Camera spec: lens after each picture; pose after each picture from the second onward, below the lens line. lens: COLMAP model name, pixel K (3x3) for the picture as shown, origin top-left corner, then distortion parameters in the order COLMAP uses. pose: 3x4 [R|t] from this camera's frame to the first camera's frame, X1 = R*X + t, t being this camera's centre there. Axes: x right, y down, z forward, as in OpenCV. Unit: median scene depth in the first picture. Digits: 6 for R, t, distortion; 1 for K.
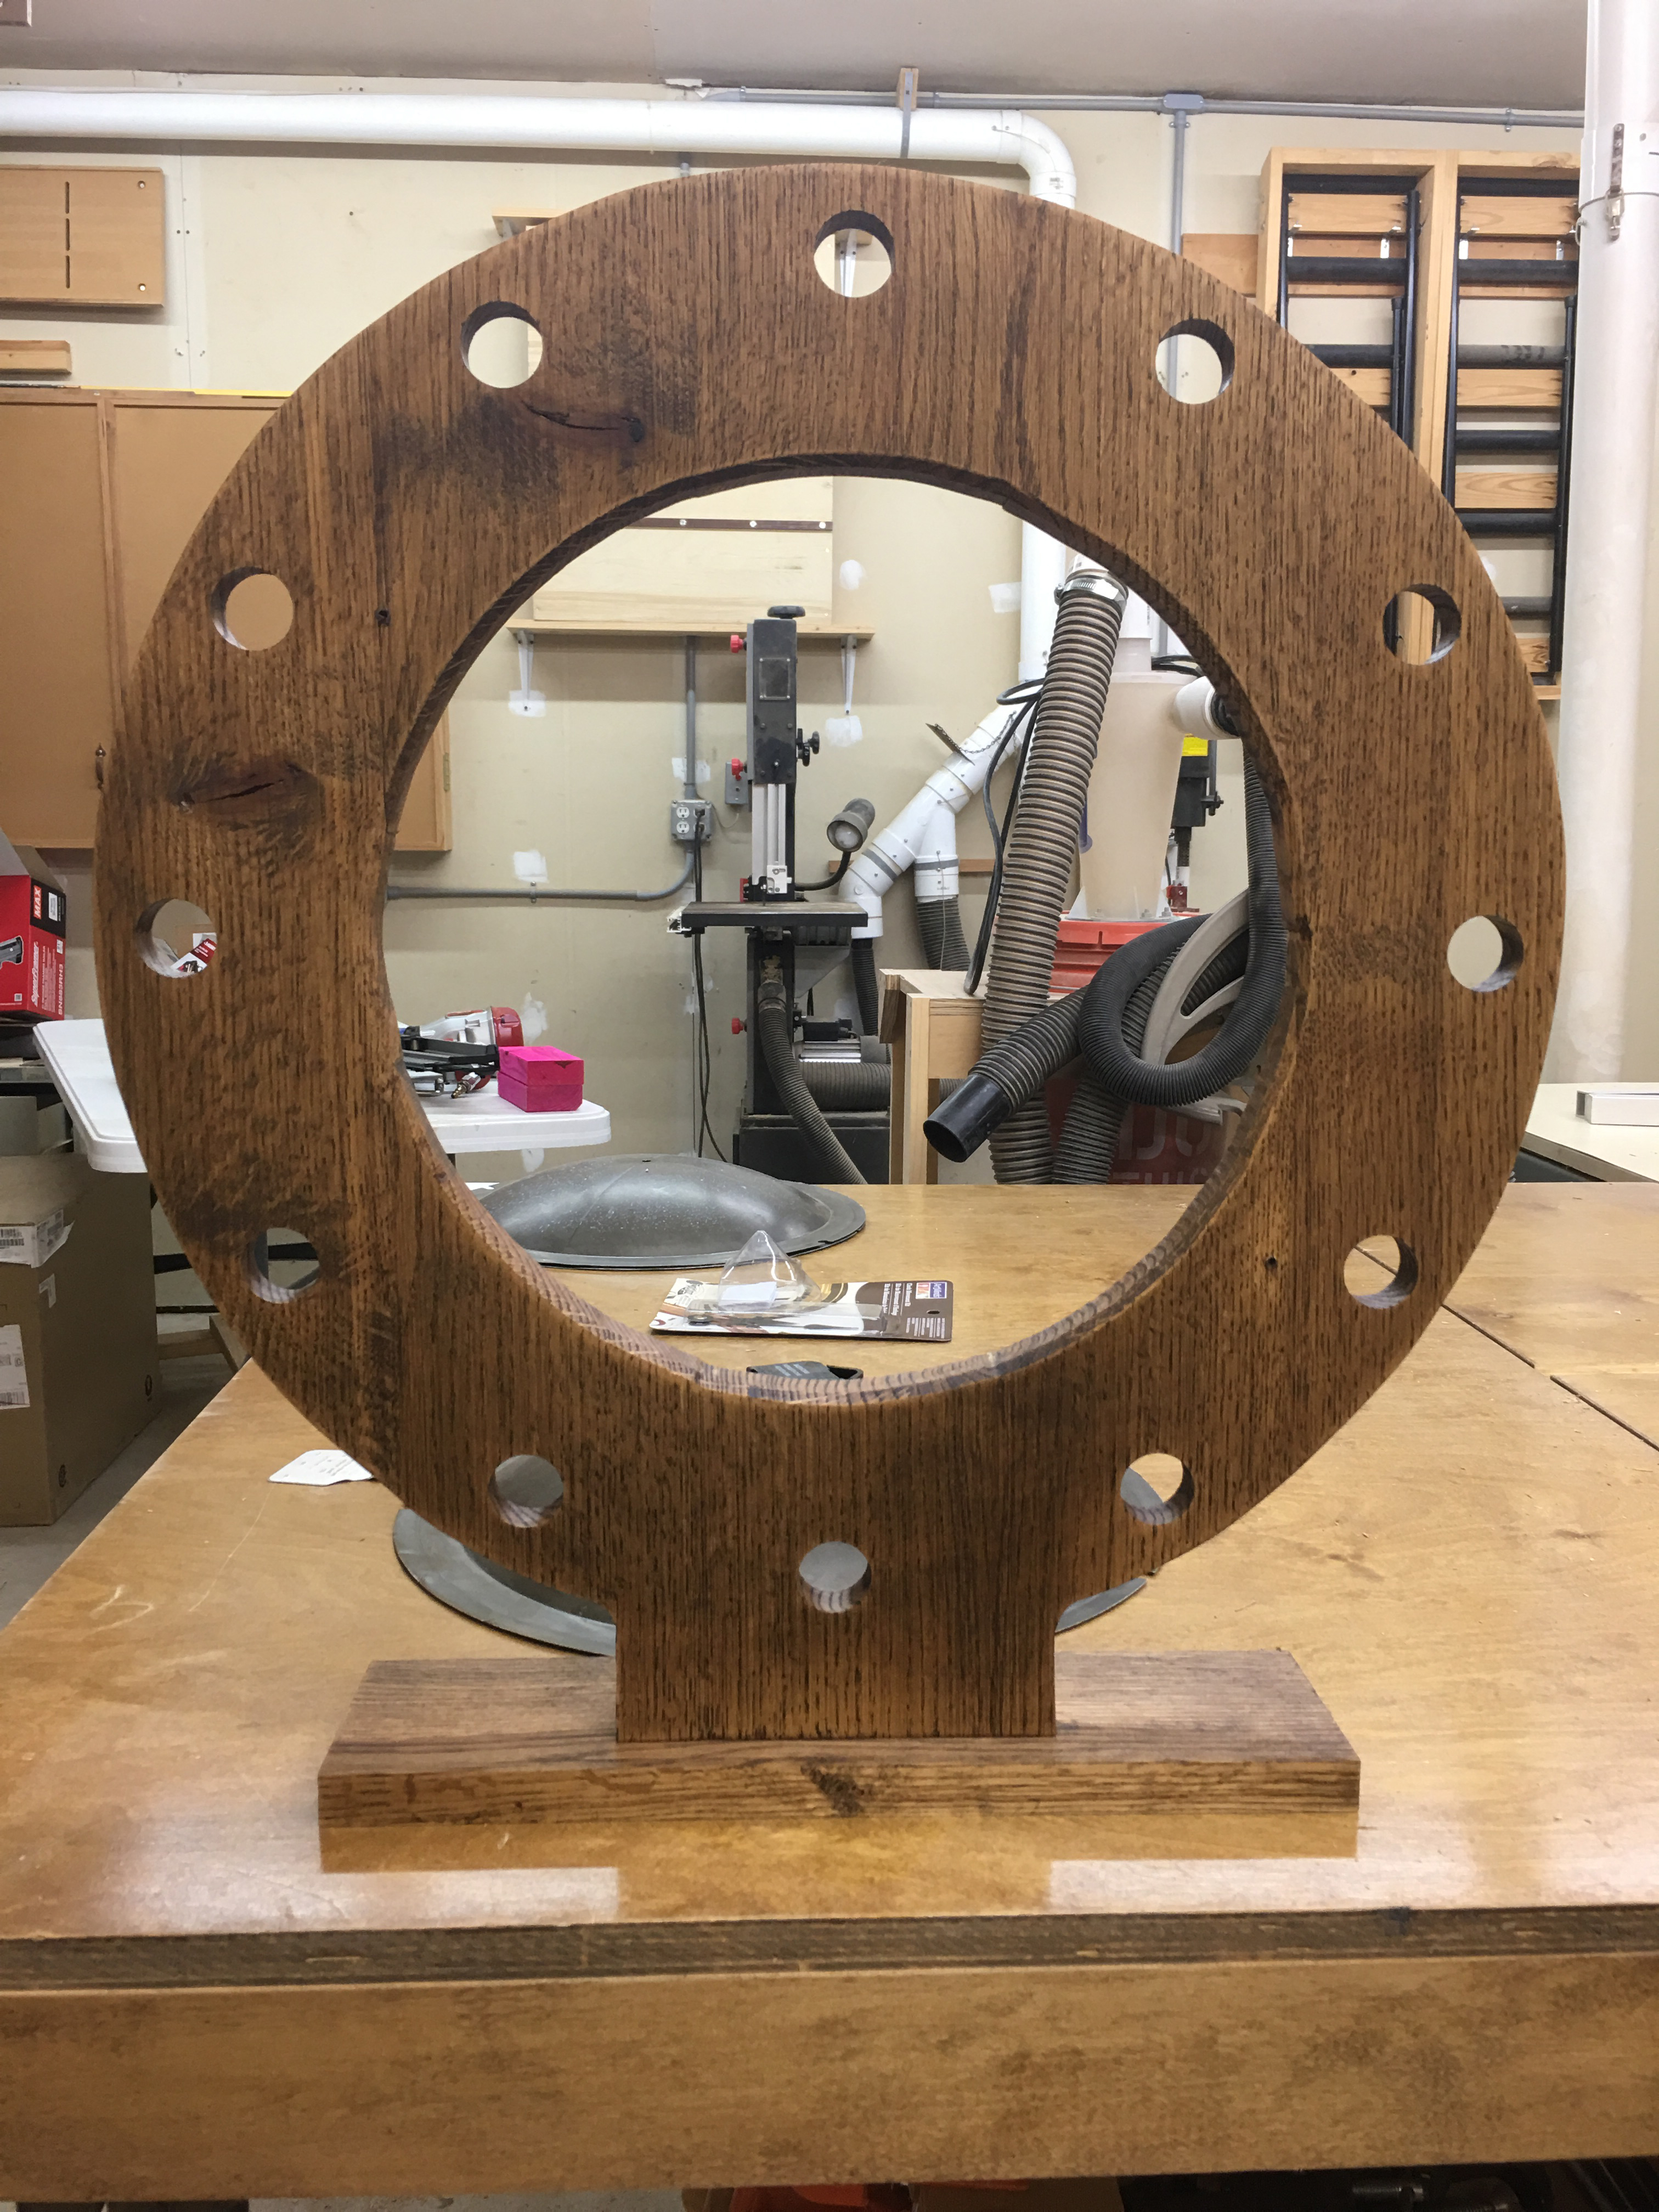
lens RADIAL K [[1872.5, 0, 829.5], [0, 1872.5, 1106.0], [0, 0, 1]] dist [0.079700, -0.132312]
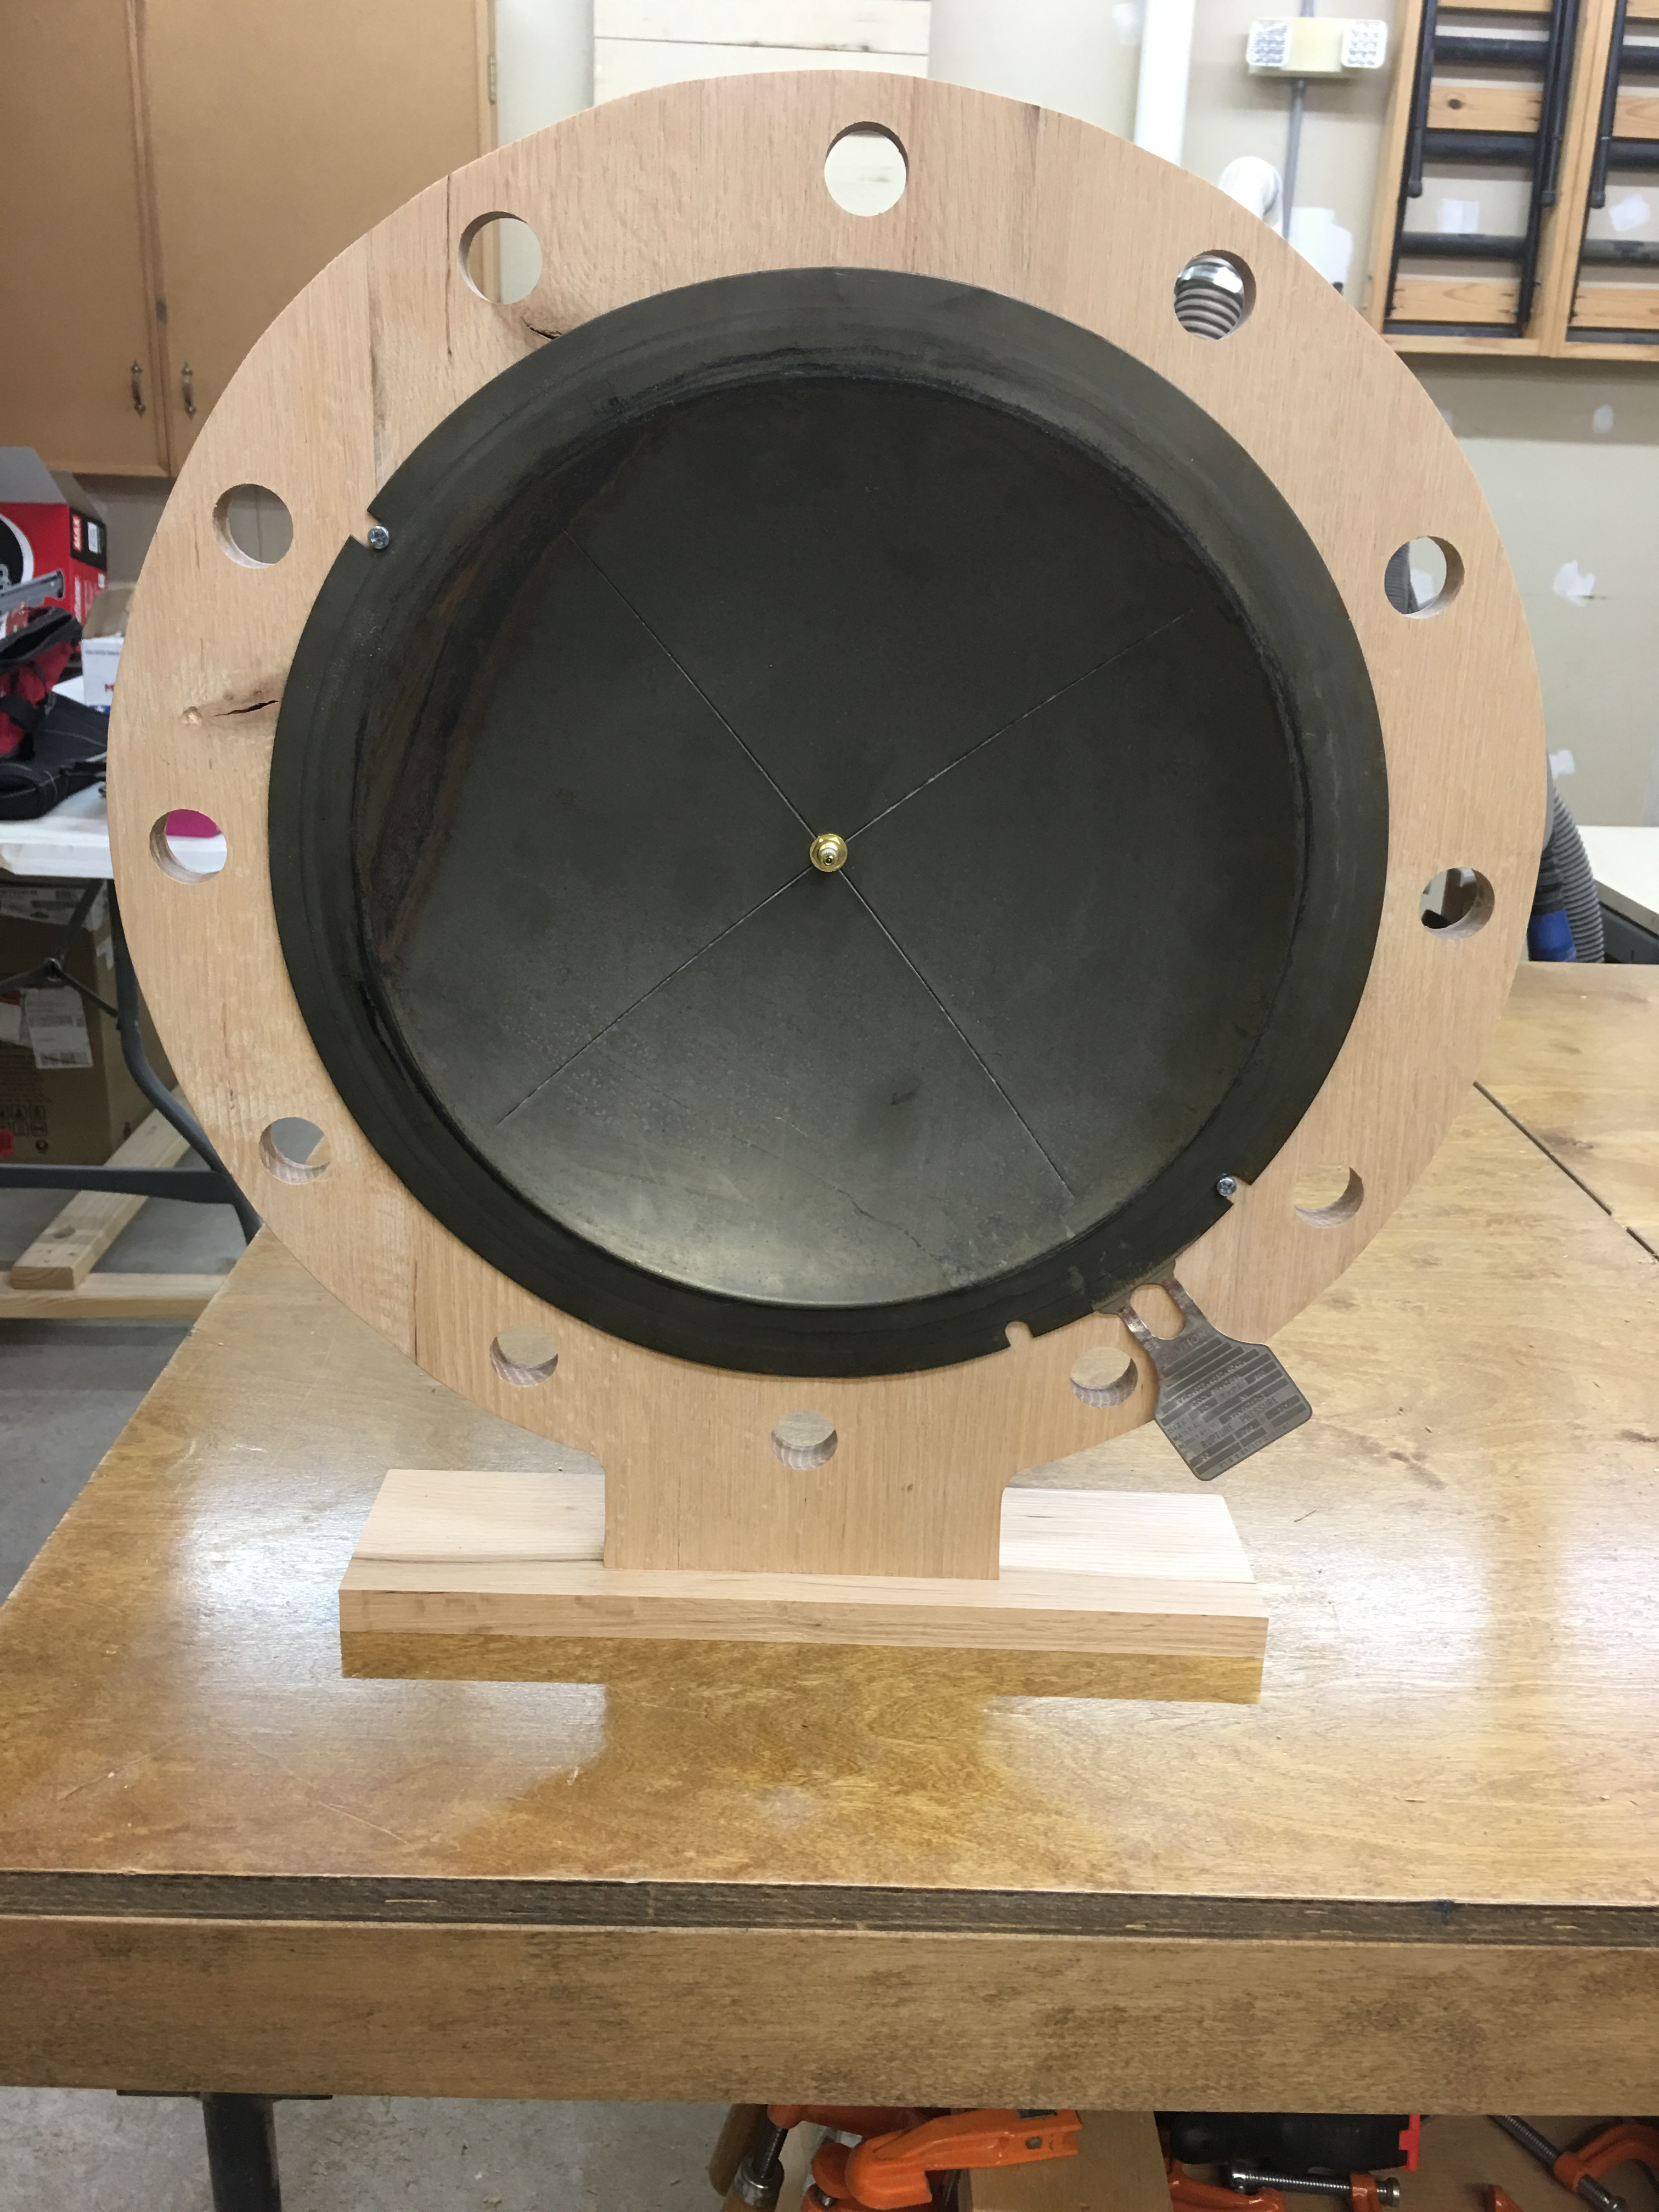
lens RADIAL K [[1872.5, 0, 829.5], [0, 1872.5, 1106.0], [0, 0, 1]] dist [0.079700, -0.132312]
pose [[0.998850, 0.043080, -0.021064, -0.028213], [-0.037971, 0.978803, 0.201255, -0.192146], [0.029288, -0.200224, 0.979312, 0.072214]]
